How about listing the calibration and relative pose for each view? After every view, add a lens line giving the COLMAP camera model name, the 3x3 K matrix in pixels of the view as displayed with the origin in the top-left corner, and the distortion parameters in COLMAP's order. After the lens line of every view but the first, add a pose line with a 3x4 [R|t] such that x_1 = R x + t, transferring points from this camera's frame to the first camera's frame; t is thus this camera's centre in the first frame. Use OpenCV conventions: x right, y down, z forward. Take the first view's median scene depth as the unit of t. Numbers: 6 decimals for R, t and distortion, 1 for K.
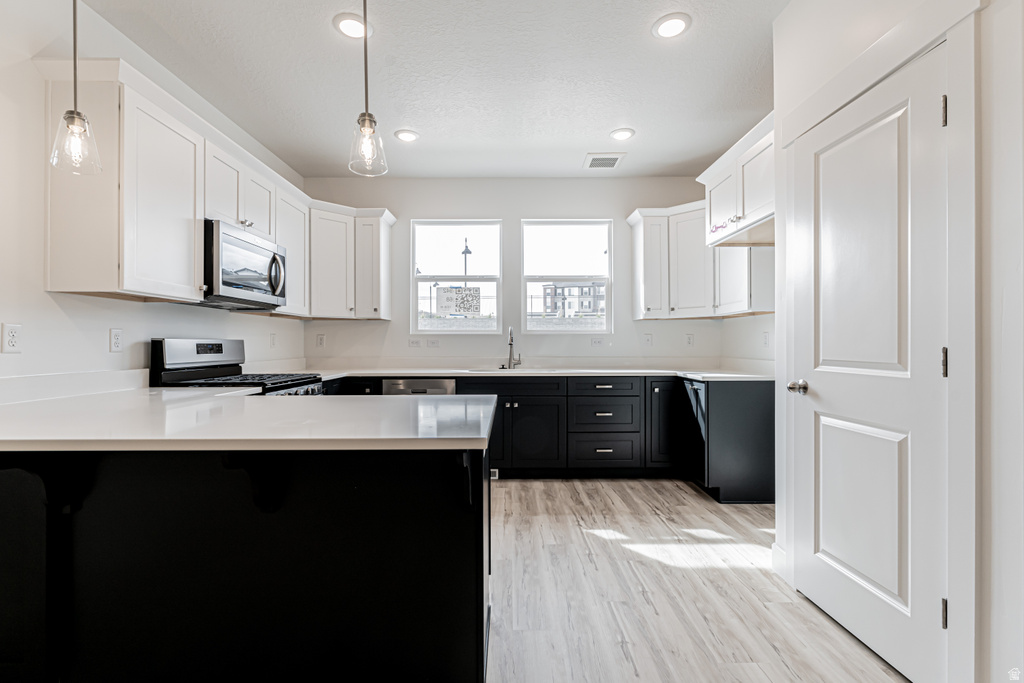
lens RADIAL K [[472.9, 0, 512.0], [0, 472.9, 341.5], [0, 0, 1]] dist [-0.000058, 0.000123]
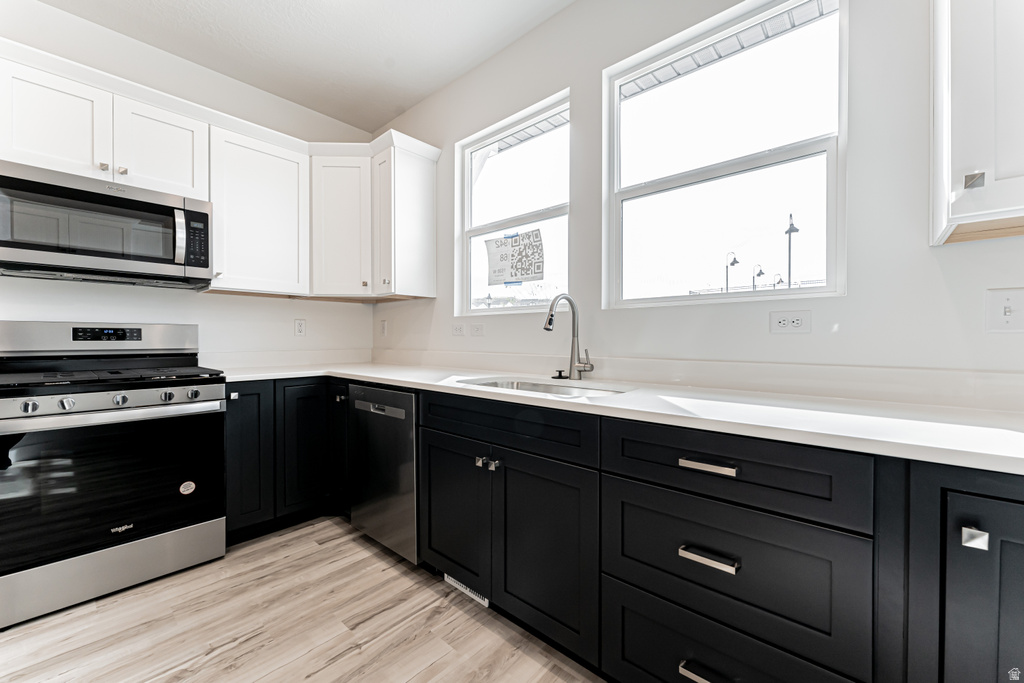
lens RADIAL K [[413.2, 0, 509.8], [0, 413.2, 343.1], [0, 0, 1]] dist [-0.000438, -0.000092]
pose [[0.733991, 0.011912, -0.679055, 0.258716], [-0.000717, 0.999859, 0.016764, 0.012862], [0.679159, -0.011818, 0.733896, 0.677251]]
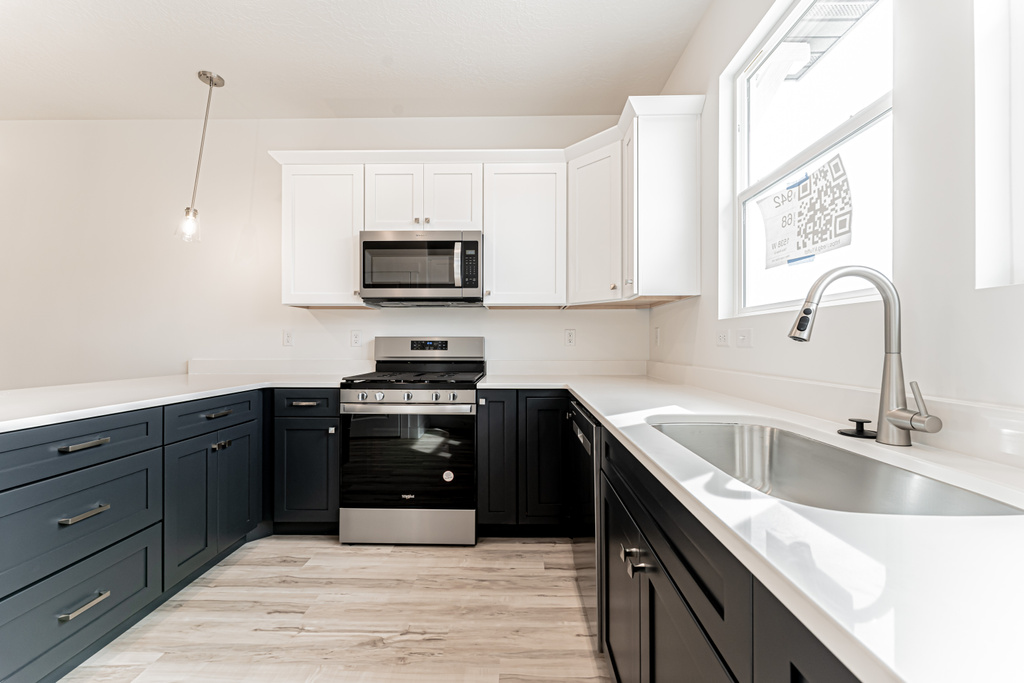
lens RADIAL K [[413.2, 0, 509.8], [0, 413.2, 343.1], [0, 0, 1]] dist [-0.000438, -0.000092]
pose [[-0.034334, 0.000769, -0.999410, 0.222846], [0.003863, 0.999992, 0.000637, 0.007332], [0.999403, -0.003839, -0.034337, 0.871929]]
